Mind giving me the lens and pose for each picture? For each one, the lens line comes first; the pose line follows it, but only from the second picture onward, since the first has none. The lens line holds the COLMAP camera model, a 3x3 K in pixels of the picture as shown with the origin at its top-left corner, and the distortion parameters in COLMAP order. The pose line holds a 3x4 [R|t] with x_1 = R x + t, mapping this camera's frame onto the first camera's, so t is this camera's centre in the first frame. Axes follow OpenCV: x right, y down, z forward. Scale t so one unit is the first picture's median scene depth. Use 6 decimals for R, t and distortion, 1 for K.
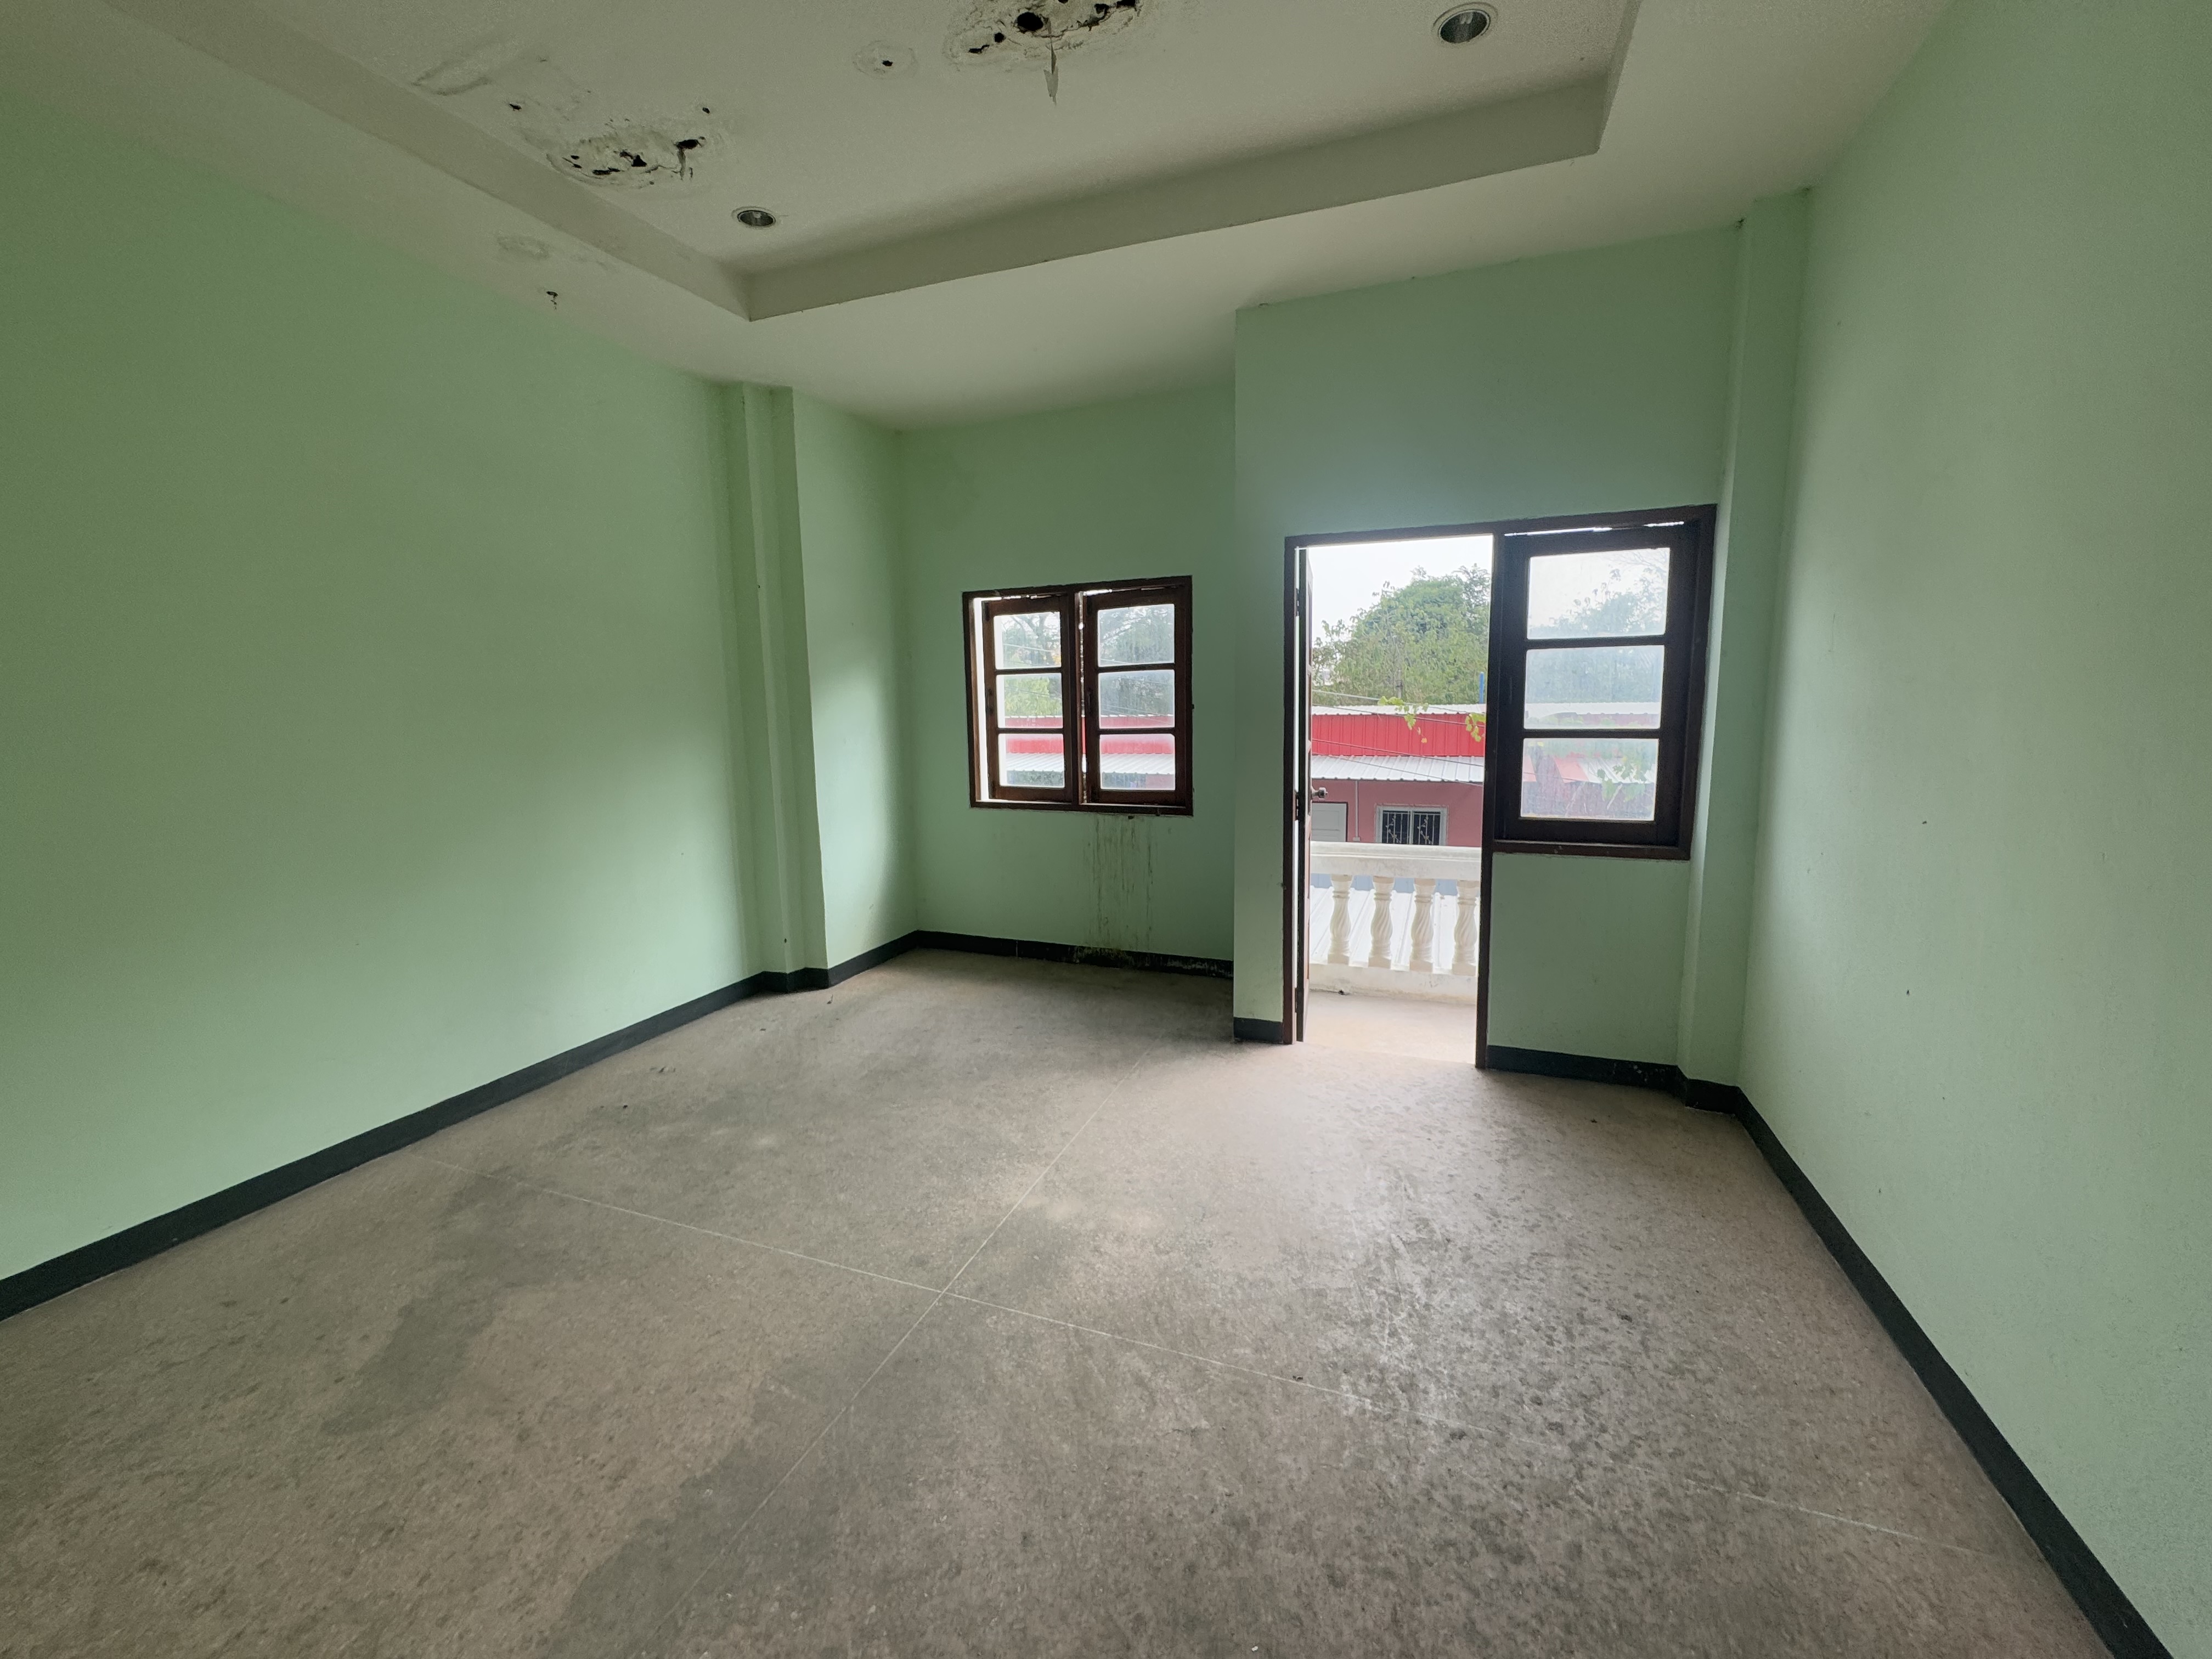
lens RADIAL K [[886.3, 0, 1108.9], [0, 886.3, 826.8], [0, 0, 1]] dist [-0.002227, -0.000020]
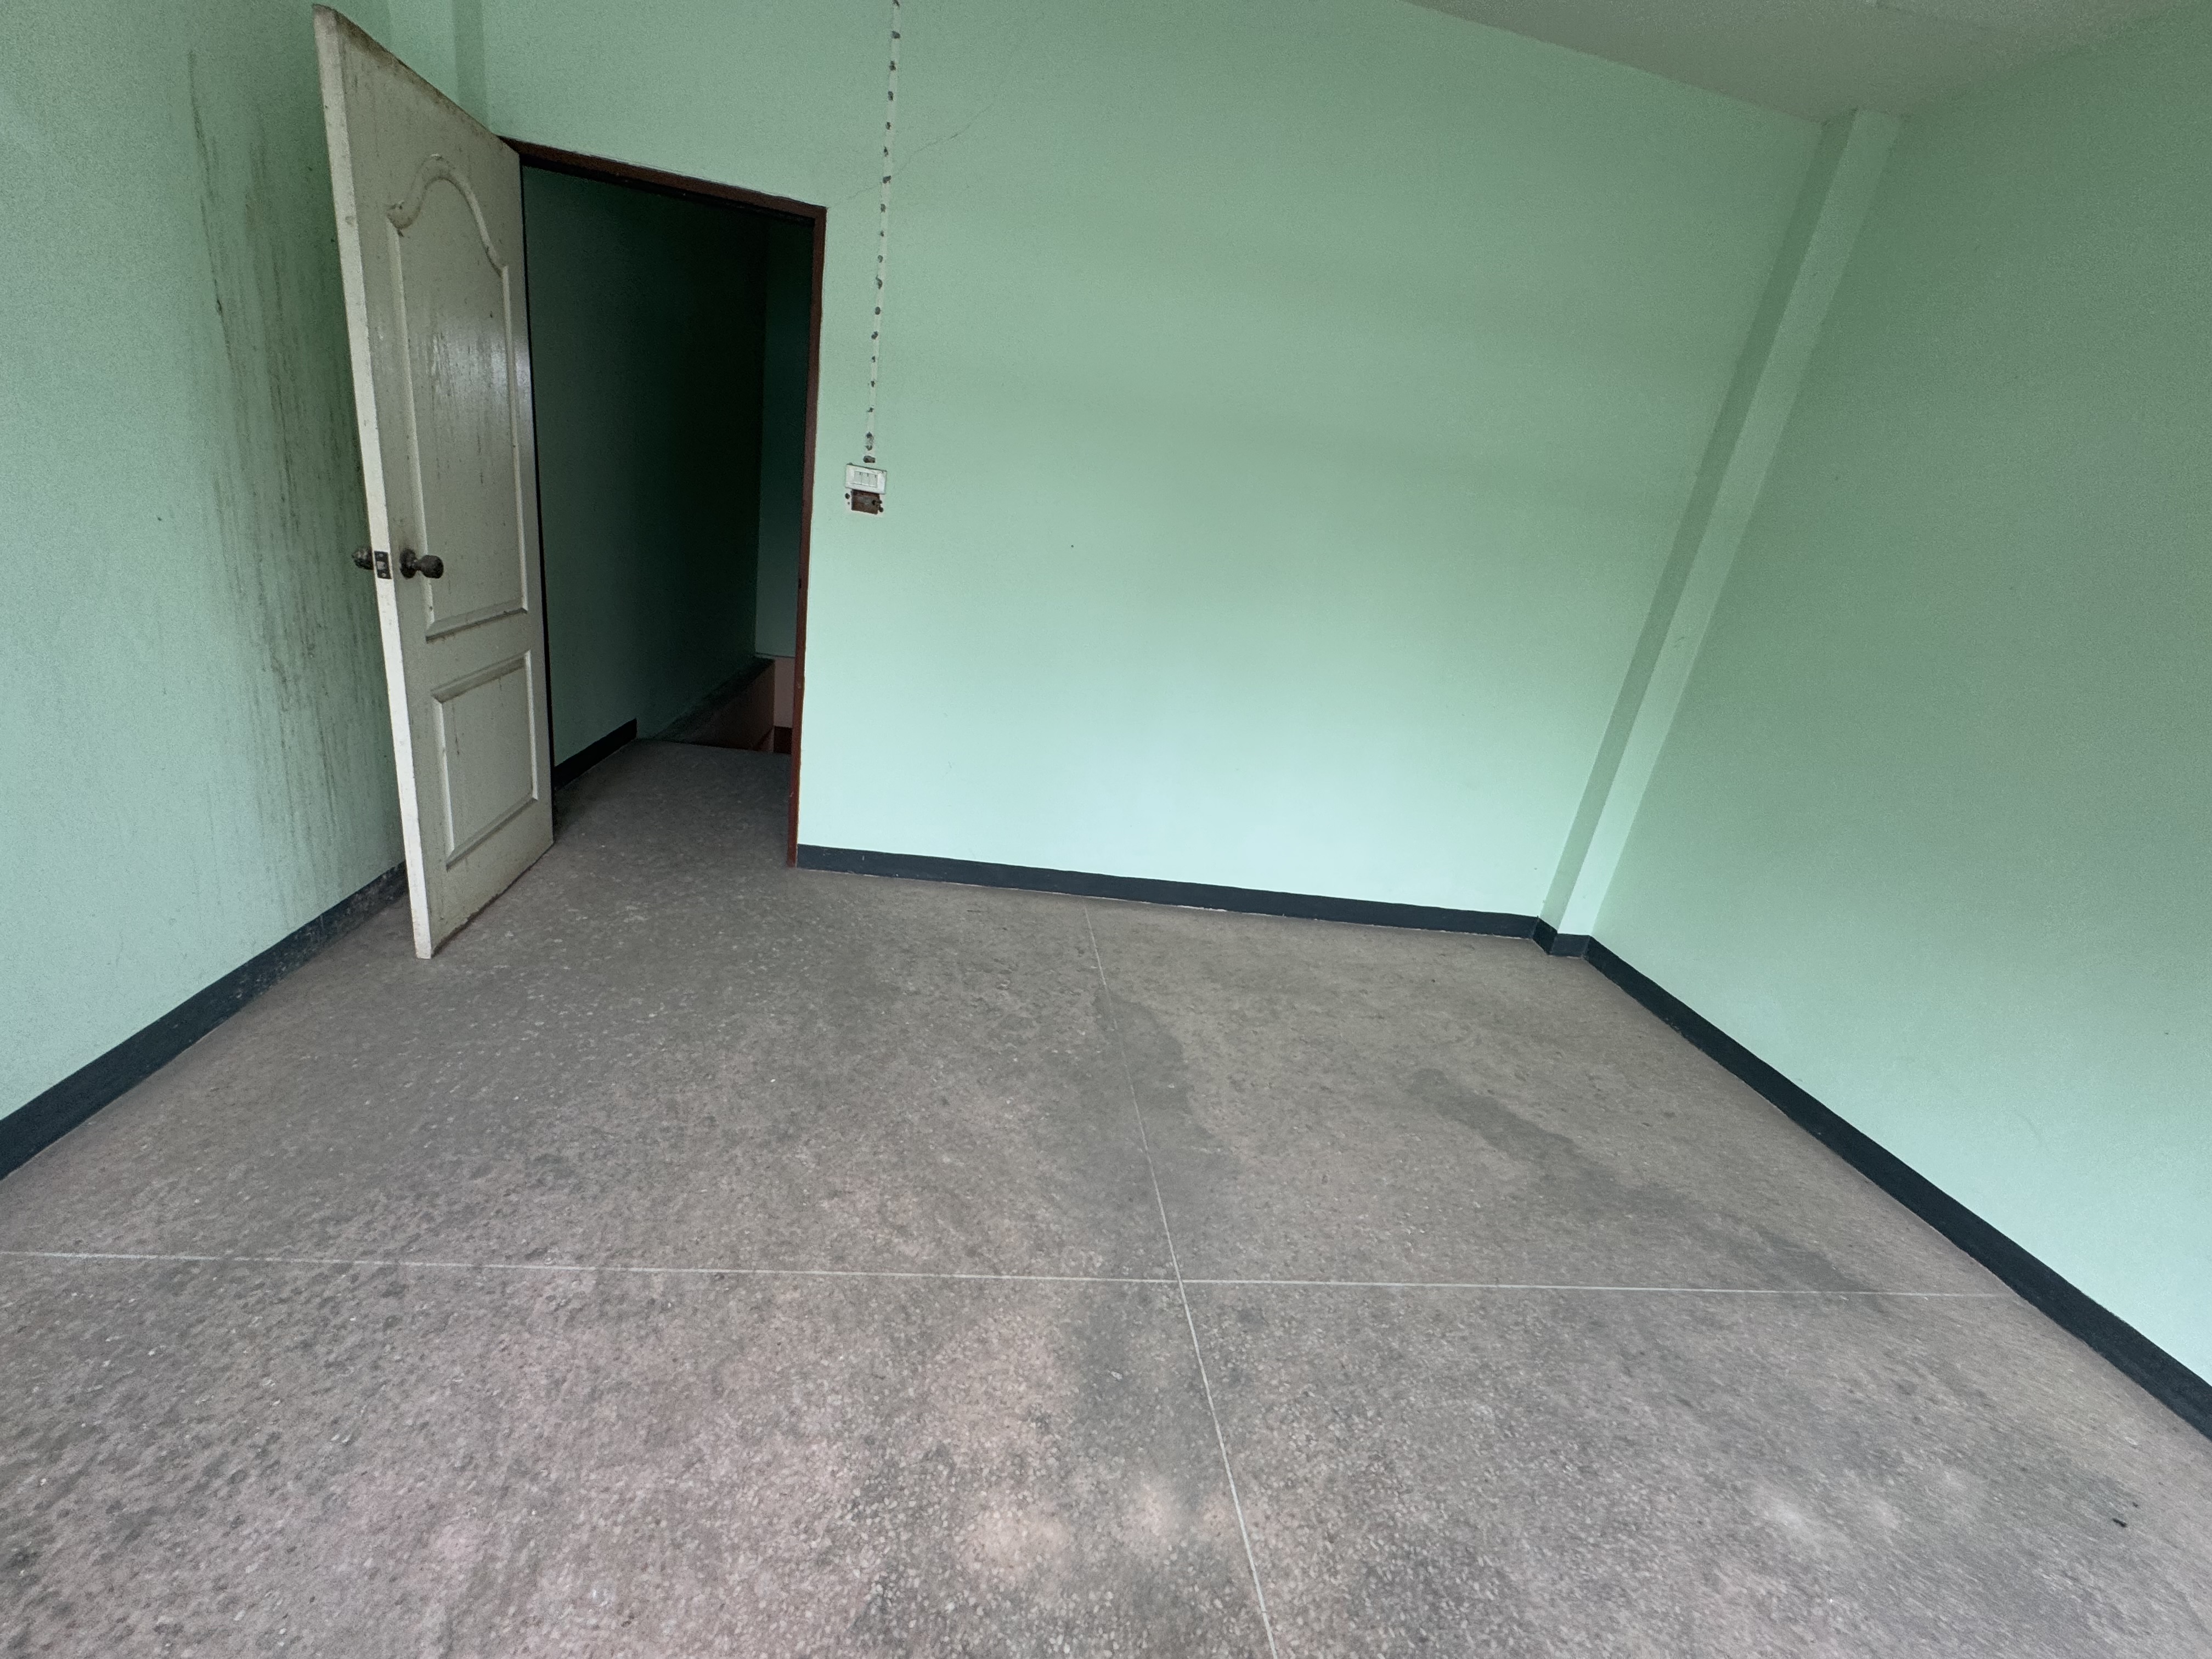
lens RADIAL K [[886.3, 0, 1108.9], [0, 886.3, 826.8], [0, 0, 1]] dist [-0.002227, -0.000020]
pose [[-0.869618, 0.040857, -0.492031, 0.263853], [-0.210984, 0.870242, 0.445157, -0.189925], [0.446374, 0.490927, -0.748158, 1.458676]]
